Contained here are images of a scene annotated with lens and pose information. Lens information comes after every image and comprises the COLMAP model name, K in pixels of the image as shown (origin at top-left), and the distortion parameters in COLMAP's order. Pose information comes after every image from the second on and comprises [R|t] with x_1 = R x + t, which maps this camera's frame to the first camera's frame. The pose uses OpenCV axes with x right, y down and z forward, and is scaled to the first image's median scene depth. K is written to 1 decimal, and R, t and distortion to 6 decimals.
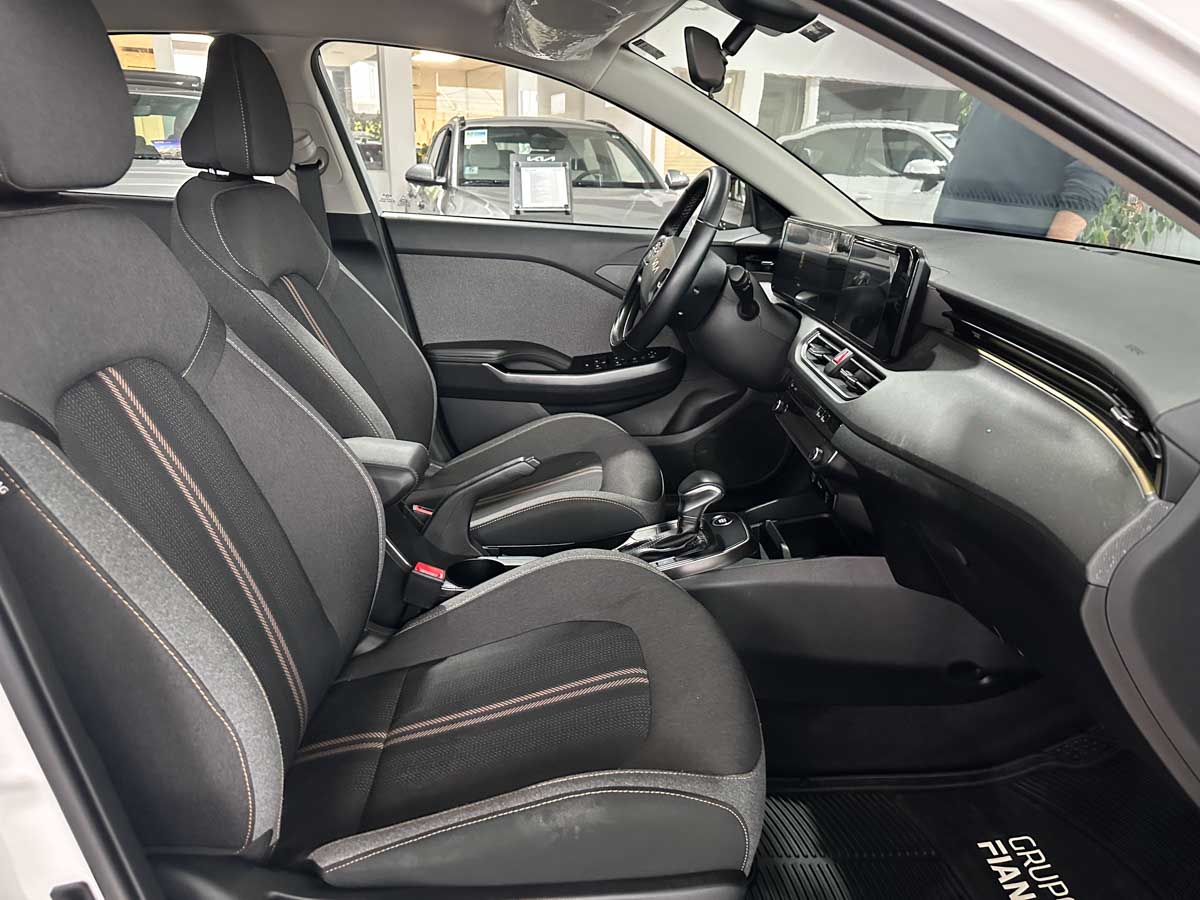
lens RADIAL K [[841.5, 0, 593.6], [0, 841.5, 448.7], [0, 0, 1]] dist [0.094768, -0.132385]
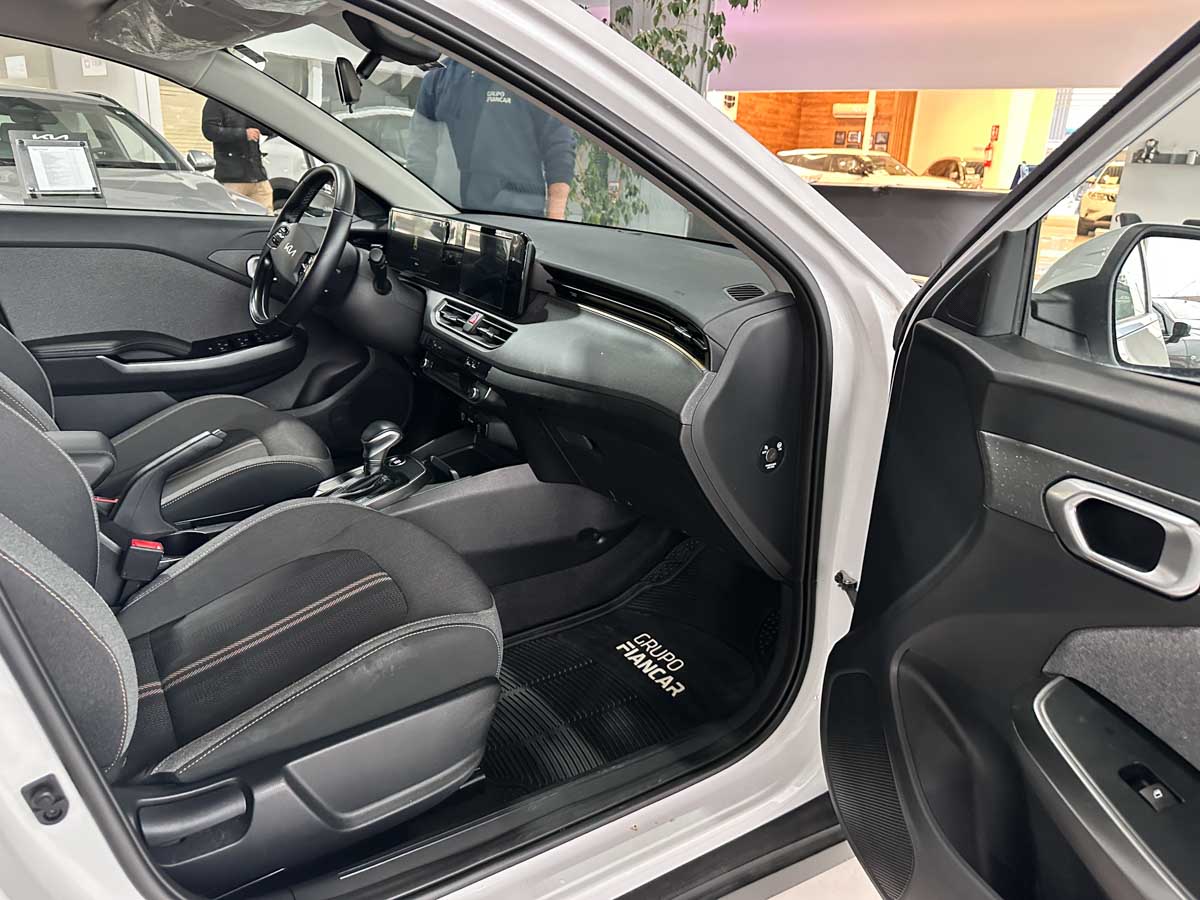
lens RADIAL K [[841.5, 0, 593.6], [0, 841.5, 448.7], [0, 0, 1]] dist [0.094768, -0.132385]
pose [[0.858090, -0.146933, 0.492028, -0.211949], [0.136612, 0.988978, 0.057088, 0.038808], [-0.494993, 0.018230, 0.868705, -0.203692]]
